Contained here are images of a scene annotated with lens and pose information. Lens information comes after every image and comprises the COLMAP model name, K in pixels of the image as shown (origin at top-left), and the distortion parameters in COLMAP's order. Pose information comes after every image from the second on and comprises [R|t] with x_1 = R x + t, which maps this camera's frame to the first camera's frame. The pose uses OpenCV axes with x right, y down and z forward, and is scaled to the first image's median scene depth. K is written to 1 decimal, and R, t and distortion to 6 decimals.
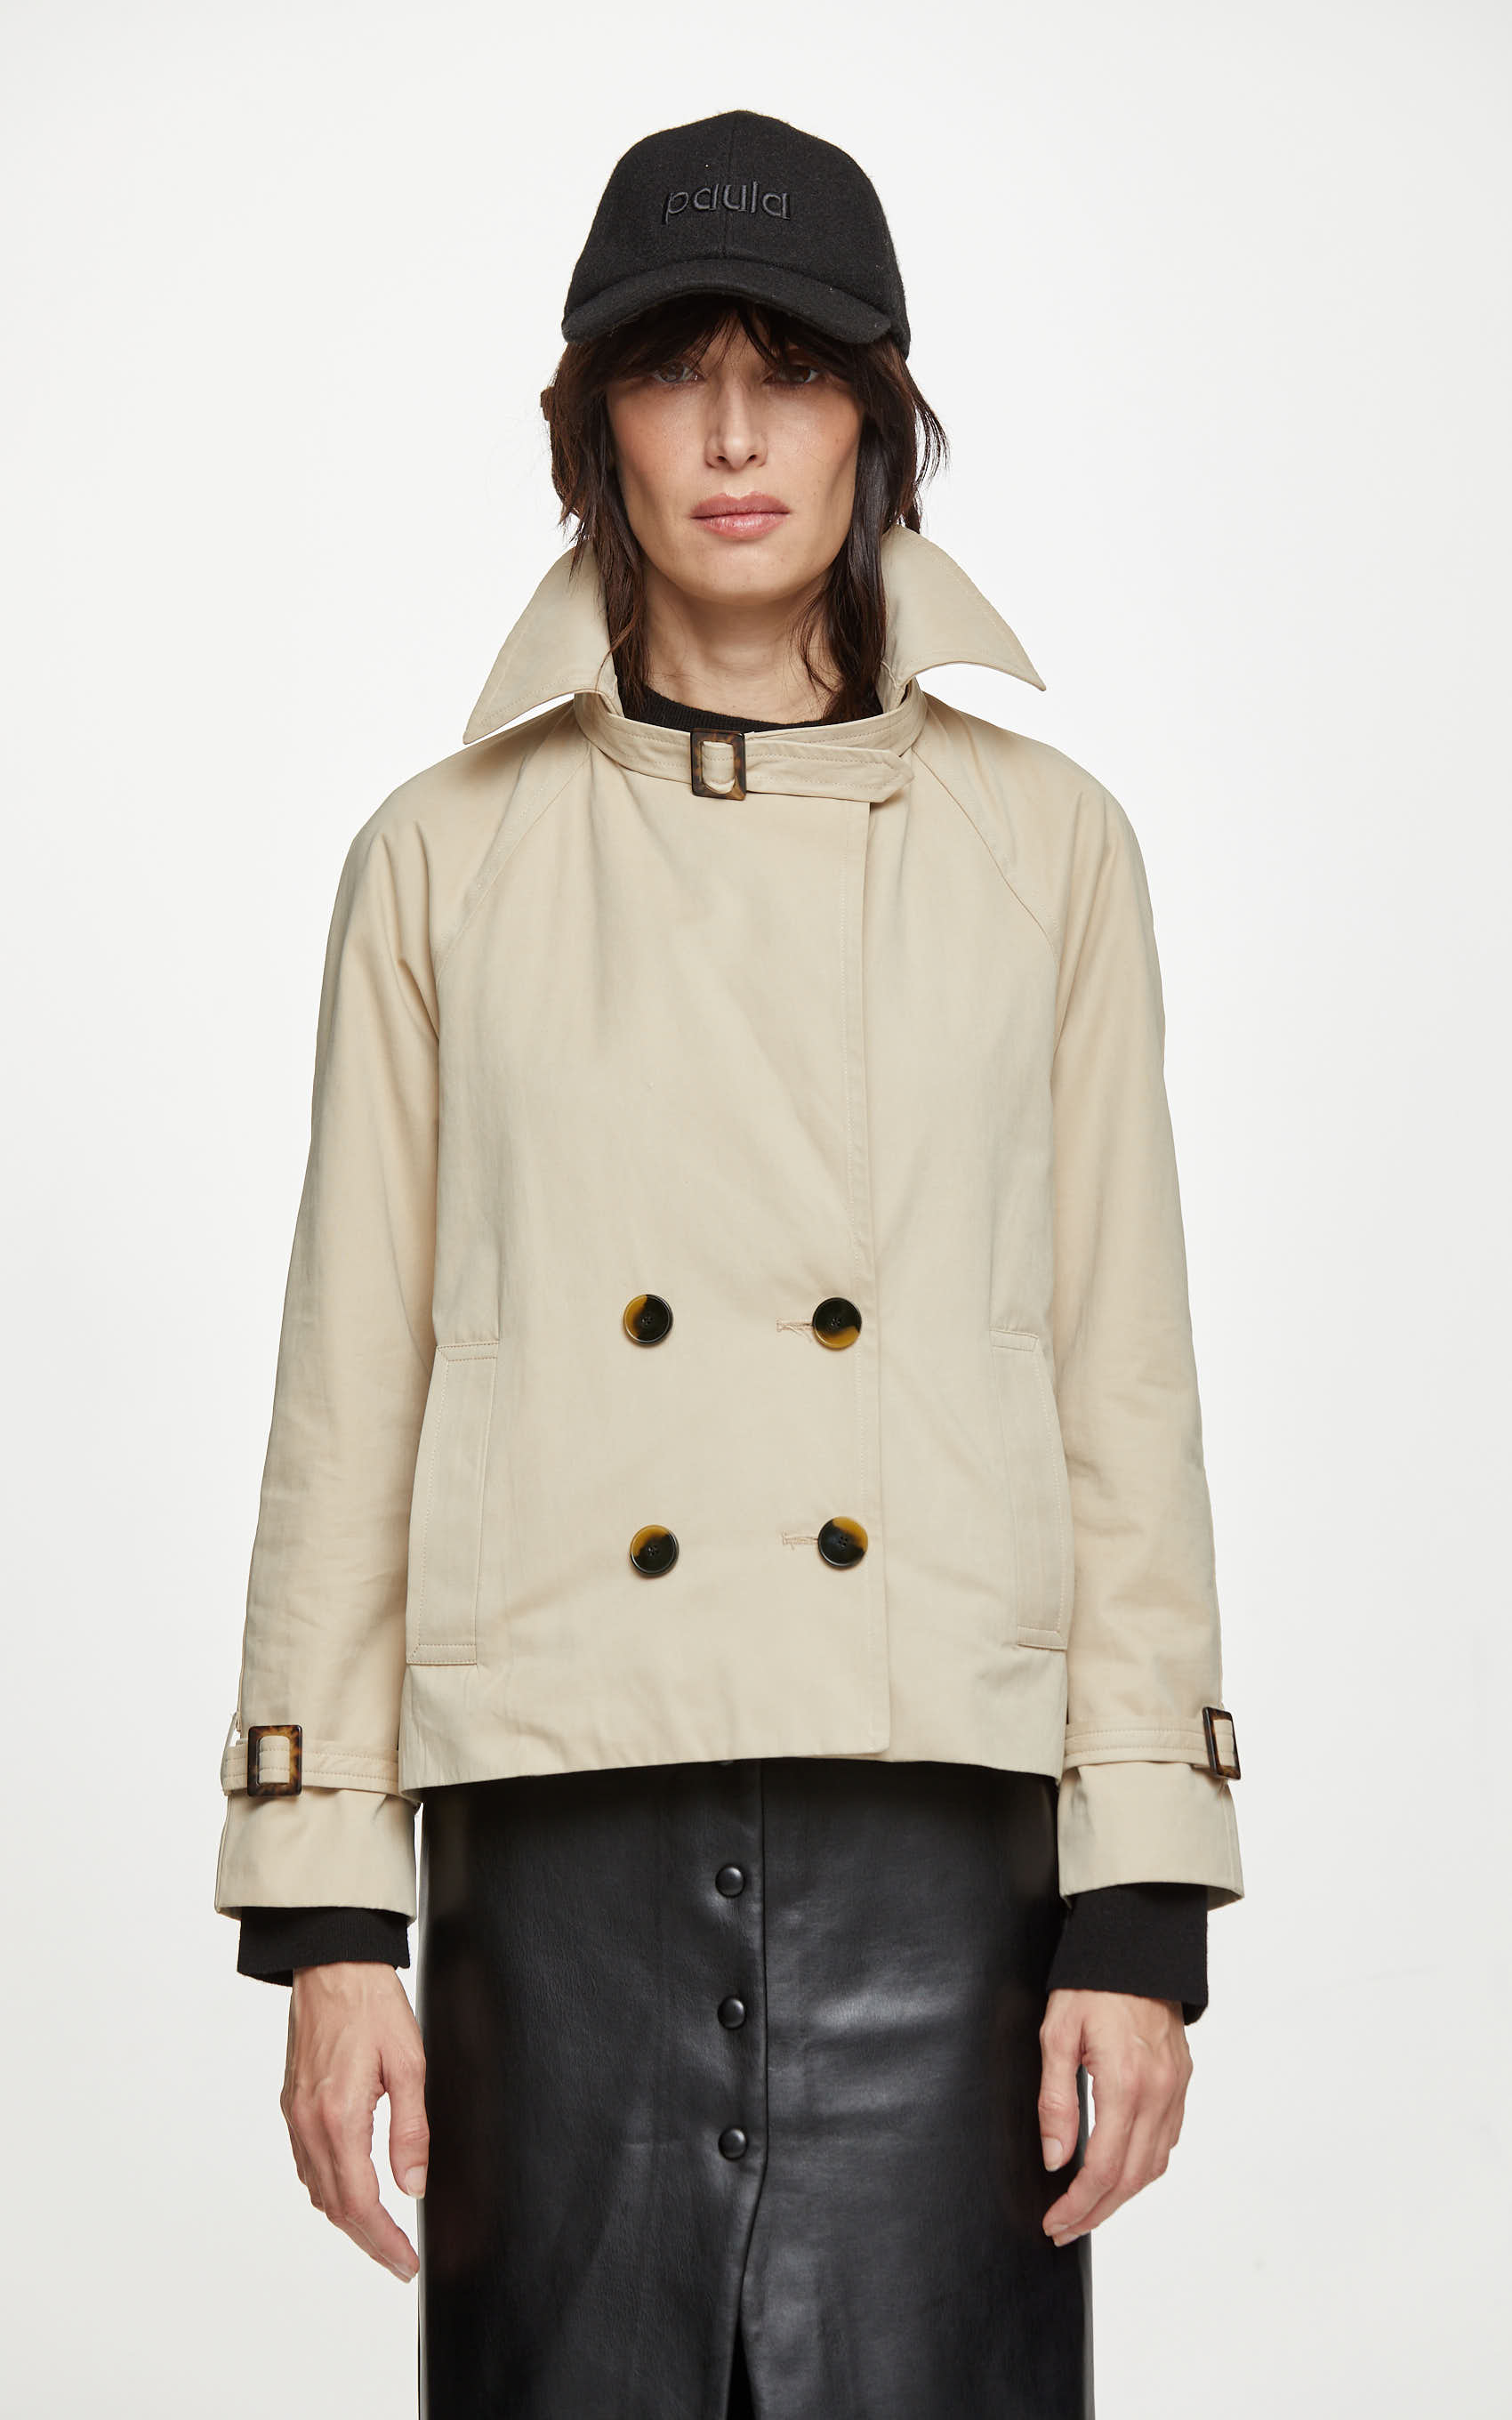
lens RADIAL K [[9724.1, 0, 756.0], [0, 9724.1, 1210.0], [0, 0, 1]] dist [1.480147, 1.526576]
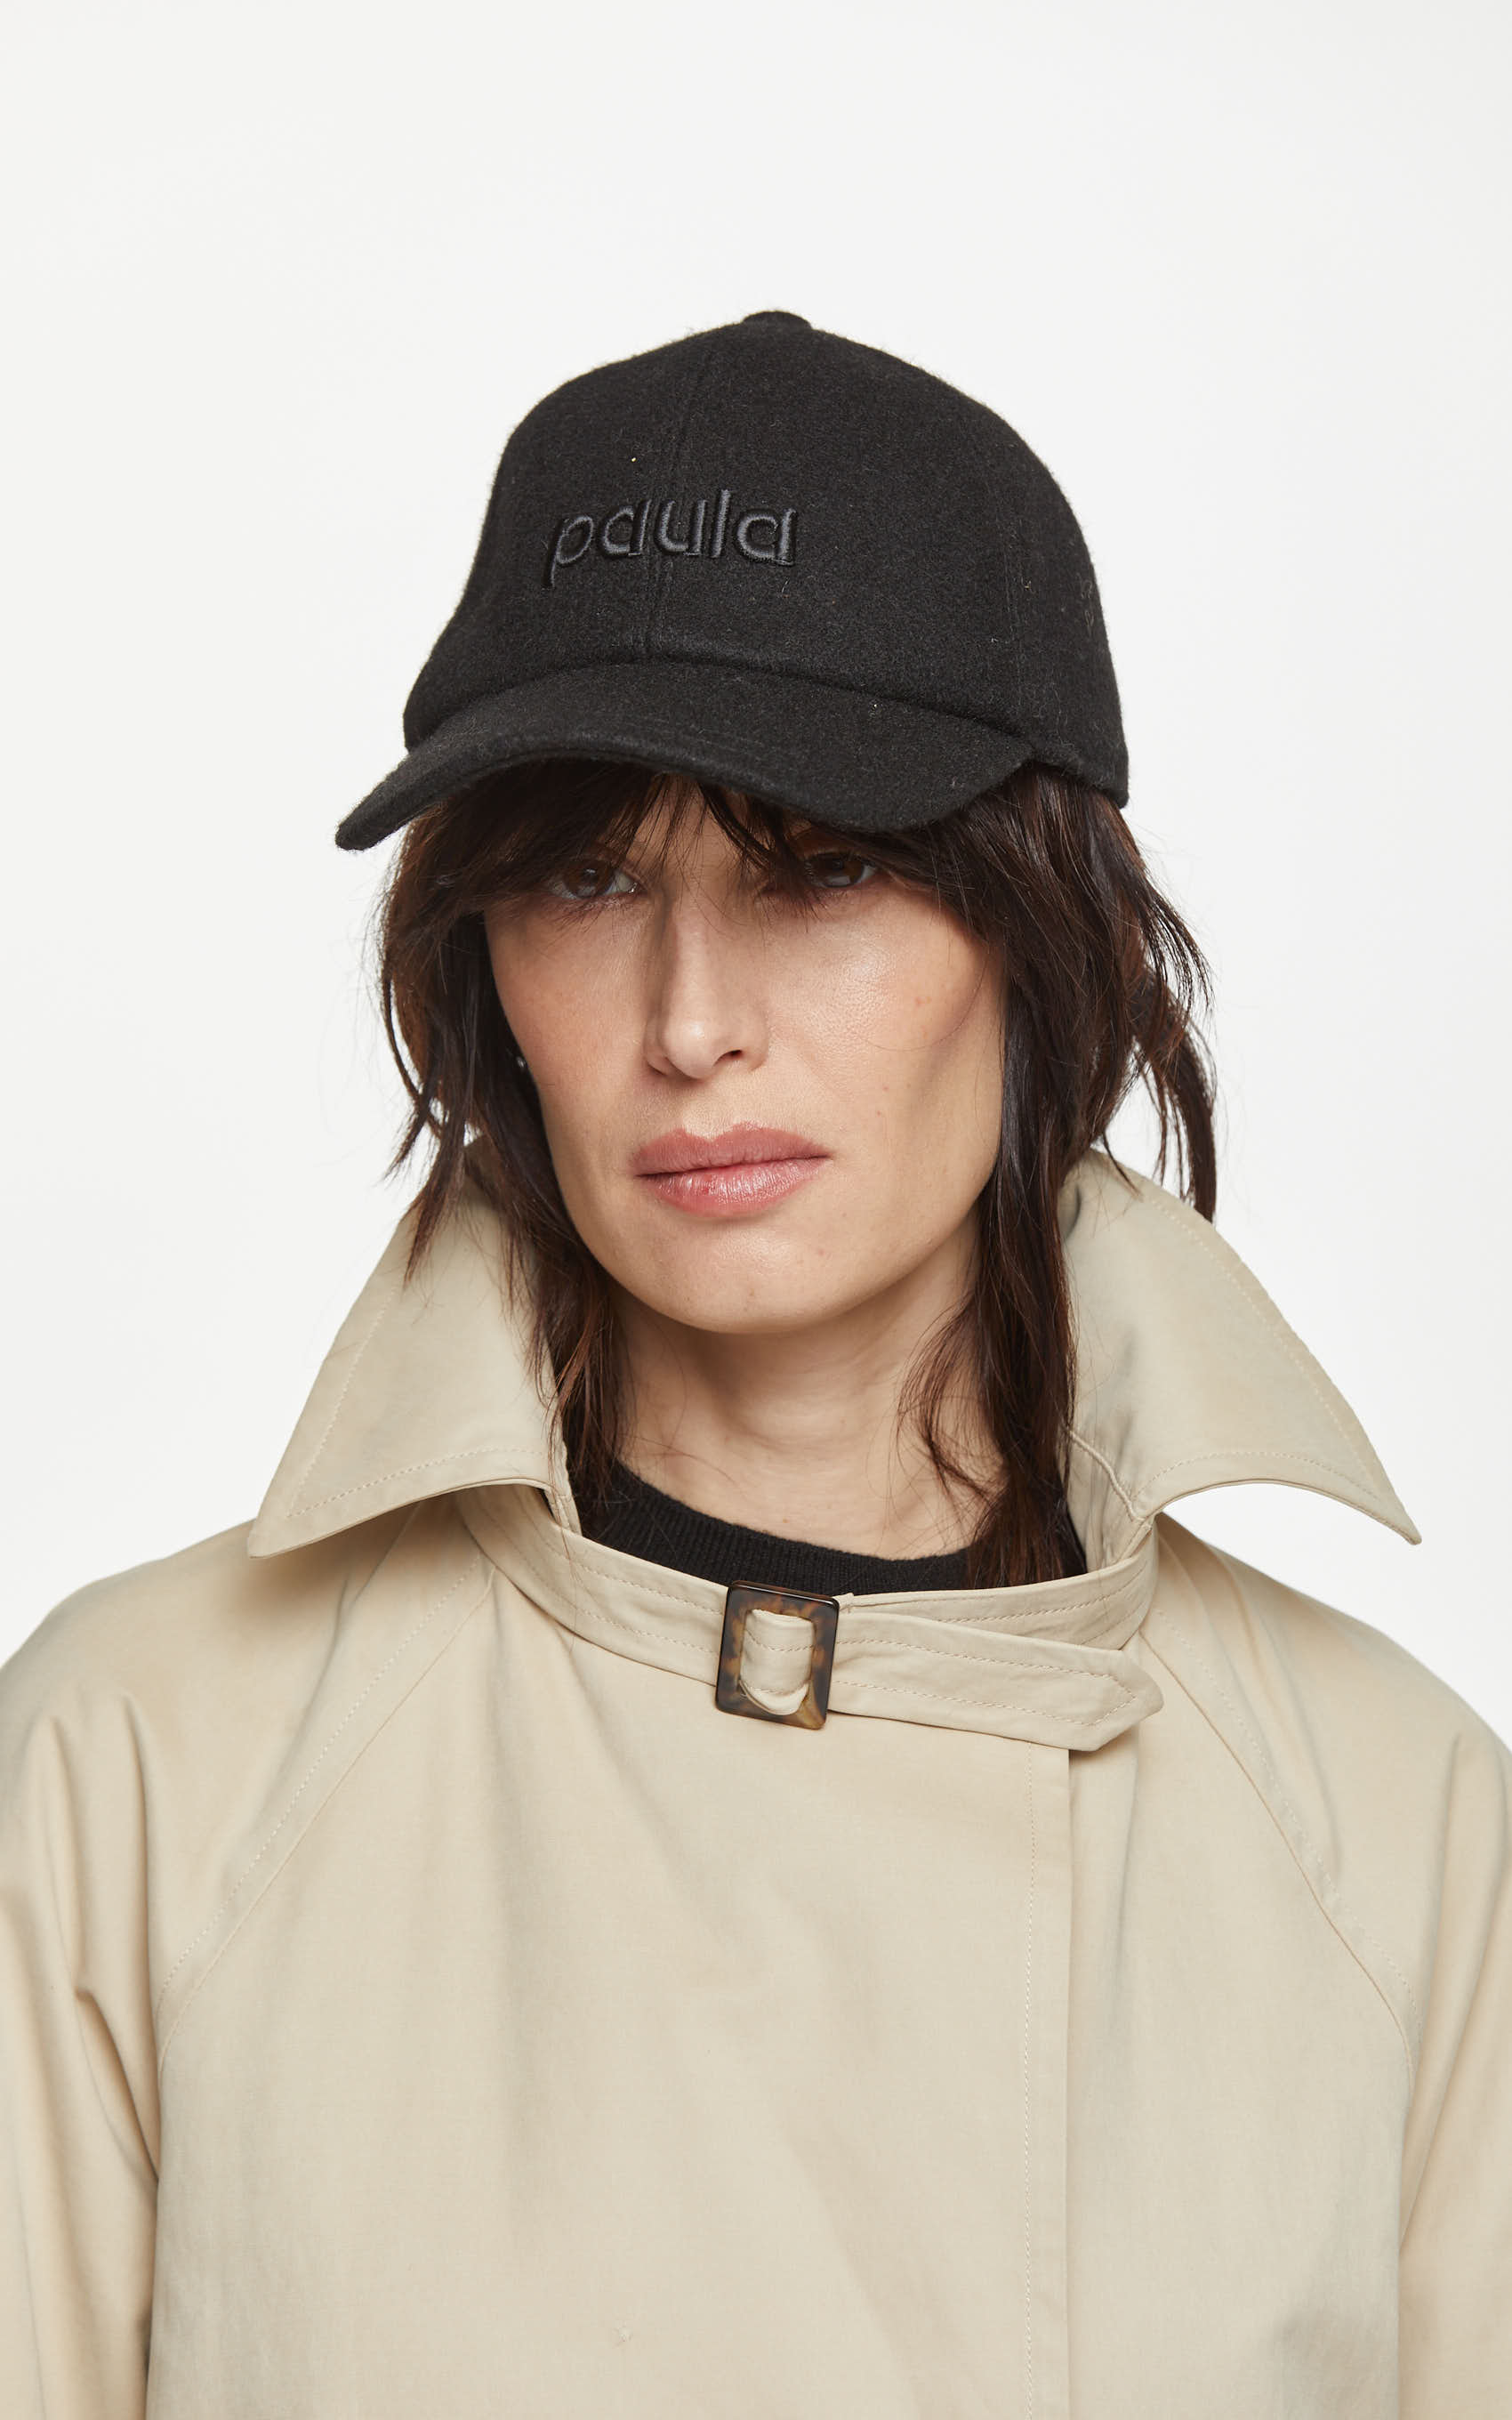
lens RADIAL K [[14254.5, 0, 694.6], [0, 14254.5, 1204.0], [0, 0, 1]] dist [14.612303, -1708.994644]
pose [[0.997419, 0.070092, 0.015595, -0.020502], [-0.069055, 0.995850, -0.059287, -0.024052], [-0.019686, 0.058058, 0.998119, 0.261171]]
